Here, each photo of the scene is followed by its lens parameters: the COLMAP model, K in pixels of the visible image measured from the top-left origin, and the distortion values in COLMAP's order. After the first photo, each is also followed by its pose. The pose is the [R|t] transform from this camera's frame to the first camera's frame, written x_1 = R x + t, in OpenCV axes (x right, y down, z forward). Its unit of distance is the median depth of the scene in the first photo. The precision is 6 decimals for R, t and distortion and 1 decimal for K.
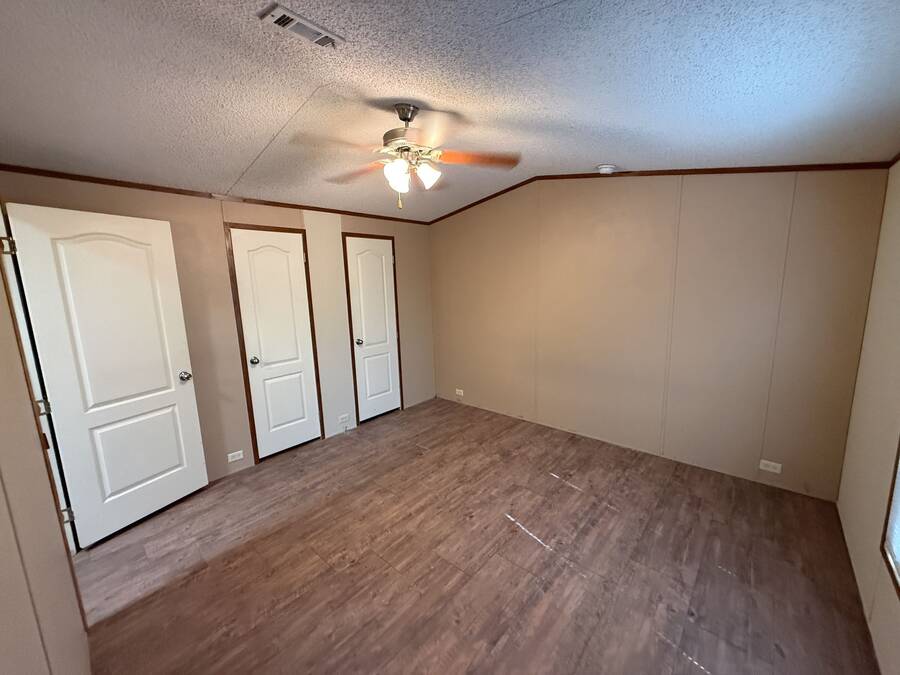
lens RADIAL K [[358.0, 0, 450.0], [0, 358.0, 337.5], [0, 0, 1]] dist [0.000489, -0.000079]
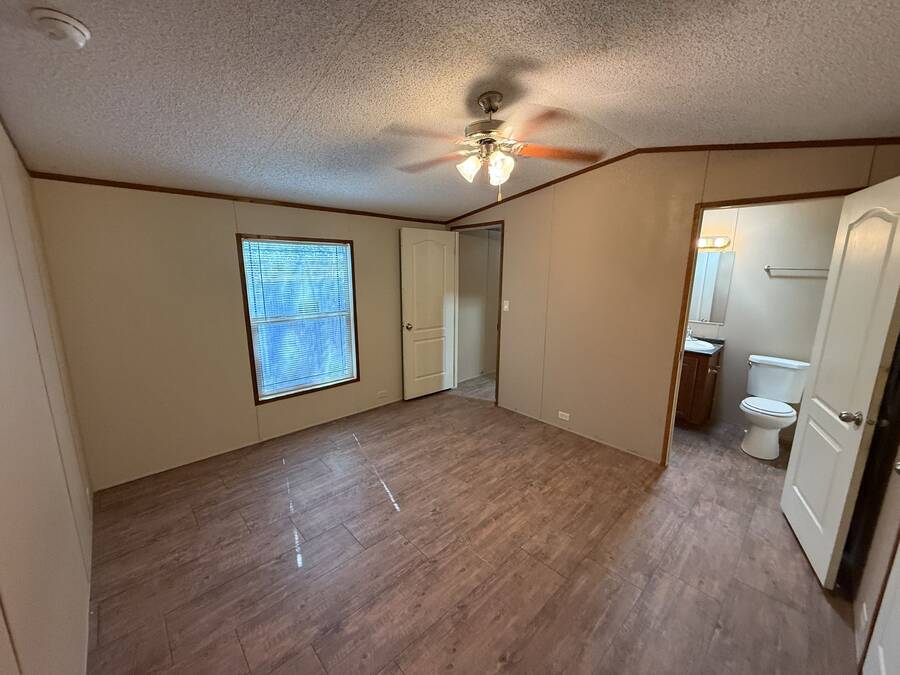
lens RADIAL K [[358.0, 0, 450.0], [0, 358.0, 337.5], [0, 0, 1]] dist [0.000489, -0.000079]
pose [[-0.996334, 0.004407, 0.085440, -0.079209], [0.033866, 0.937413, 0.346568, -0.324958], [-0.078565, 0.348191, -0.934126, 1.887294]]
